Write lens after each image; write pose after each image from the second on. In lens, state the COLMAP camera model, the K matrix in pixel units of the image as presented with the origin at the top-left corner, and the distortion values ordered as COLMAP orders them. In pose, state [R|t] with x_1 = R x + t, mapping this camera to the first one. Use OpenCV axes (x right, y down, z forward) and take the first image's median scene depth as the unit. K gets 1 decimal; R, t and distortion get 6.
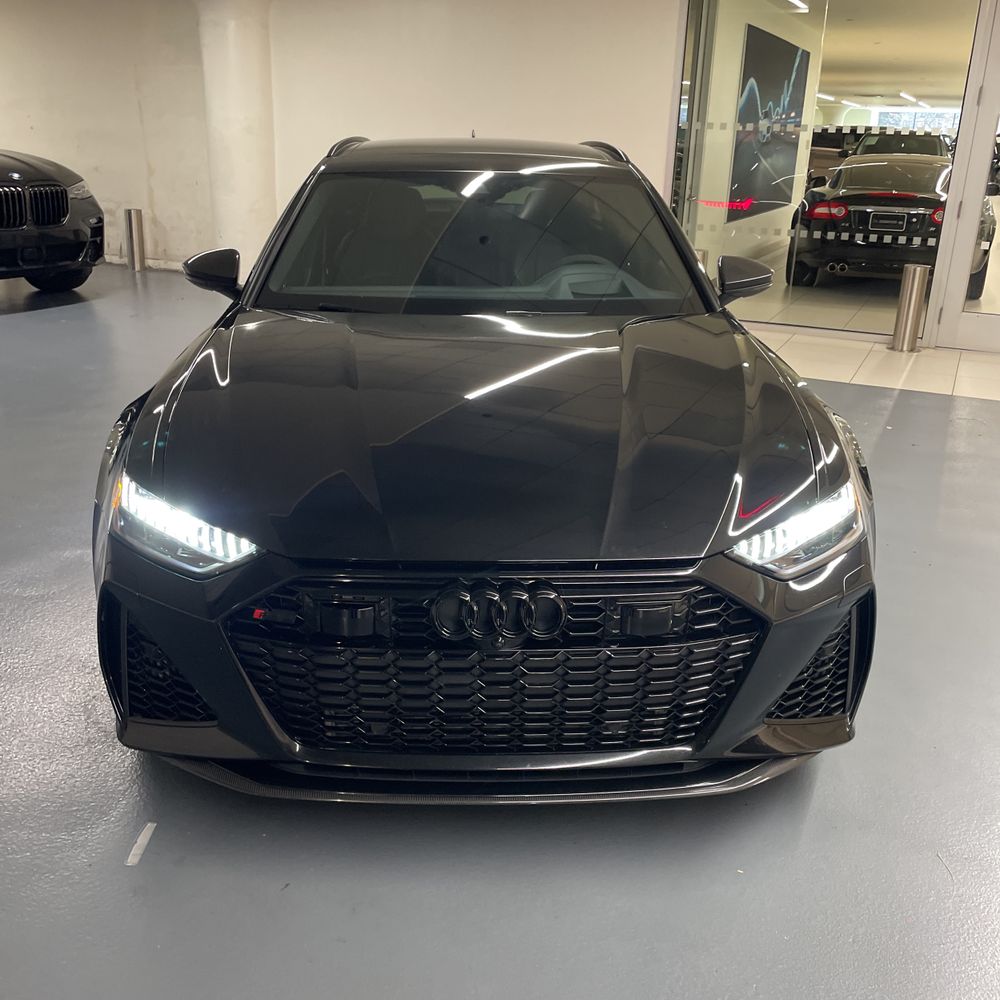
lens RADIAL K [[1011.1, 0, 500.0], [0, 1011.1, 491.7], [0, 0, 1]] dist [0.020094, 0.000000]
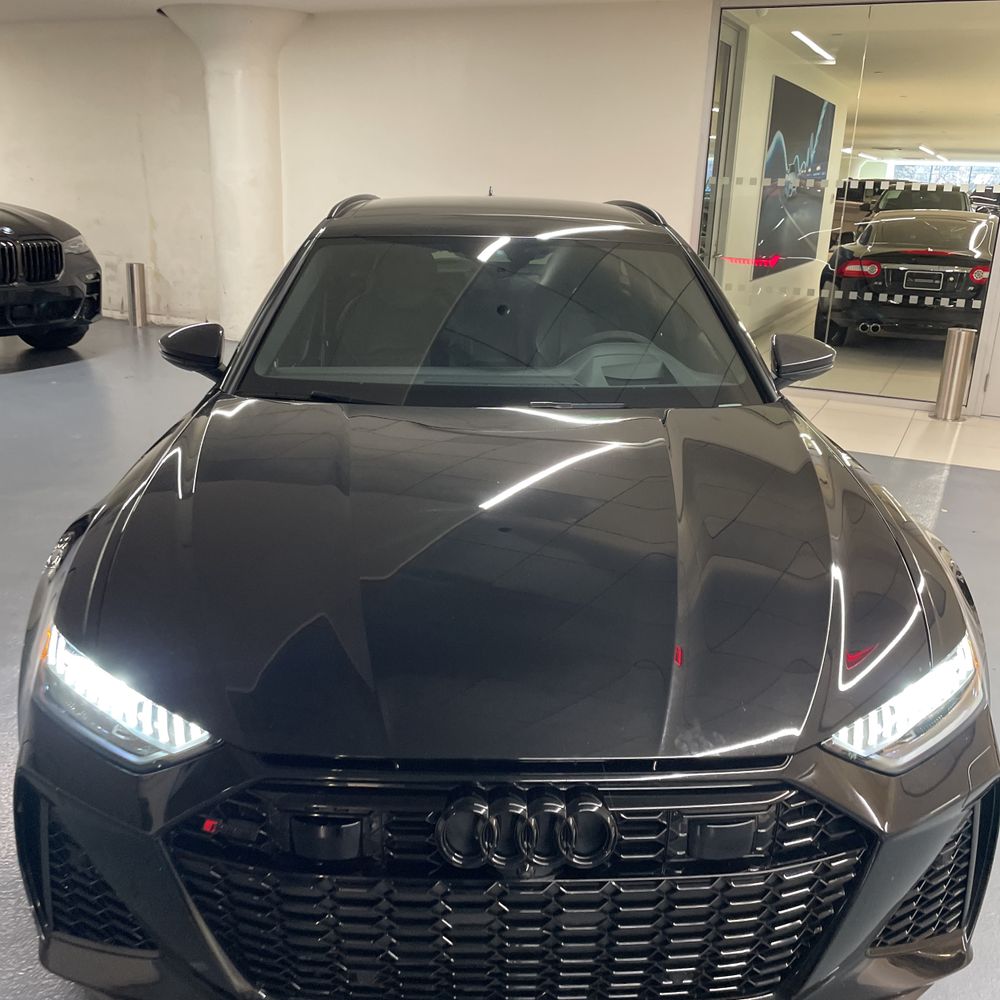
lens RADIAL K [[1011.1, 0, 505.7], [0, 1011.1, 503.1], [0, 0, 1]] dist [0.020094, 0.000000]
pose [[0.999965, 0.005883, -0.005901, -0.007763], [-0.006082, 0.999395, -0.034238, -0.056540], [0.005696, 0.034272, 0.999396, 0.134660]]
